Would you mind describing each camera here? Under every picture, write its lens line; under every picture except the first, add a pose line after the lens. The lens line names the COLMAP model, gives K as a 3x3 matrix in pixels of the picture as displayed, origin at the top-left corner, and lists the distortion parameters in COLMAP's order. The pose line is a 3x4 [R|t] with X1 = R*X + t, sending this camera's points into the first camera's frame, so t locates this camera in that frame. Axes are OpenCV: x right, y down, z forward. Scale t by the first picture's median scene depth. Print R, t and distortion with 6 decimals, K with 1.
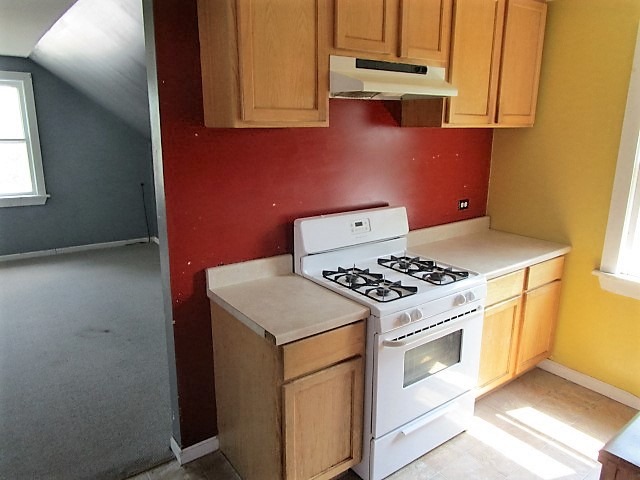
lens RADIAL K [[455.3, 0, 316.7], [0, 455.3, 243.5], [0, 0, 1]] dist [-0.024996, 0.001725]
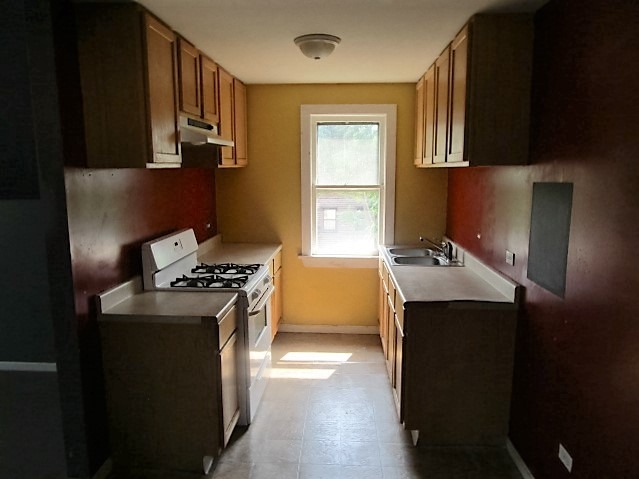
lens RADIAL K [[454.6, 0, 316.2], [0, 454.6, 243.0], [0, 0, 1]] dist [-0.024996, 0.001725]
pose [[0.645478, -0.122351, 0.753915, -0.542732], [0.187063, 0.982348, -0.000735, 0.025613], [-0.740517, 0.141504, 0.656971, -0.095930]]
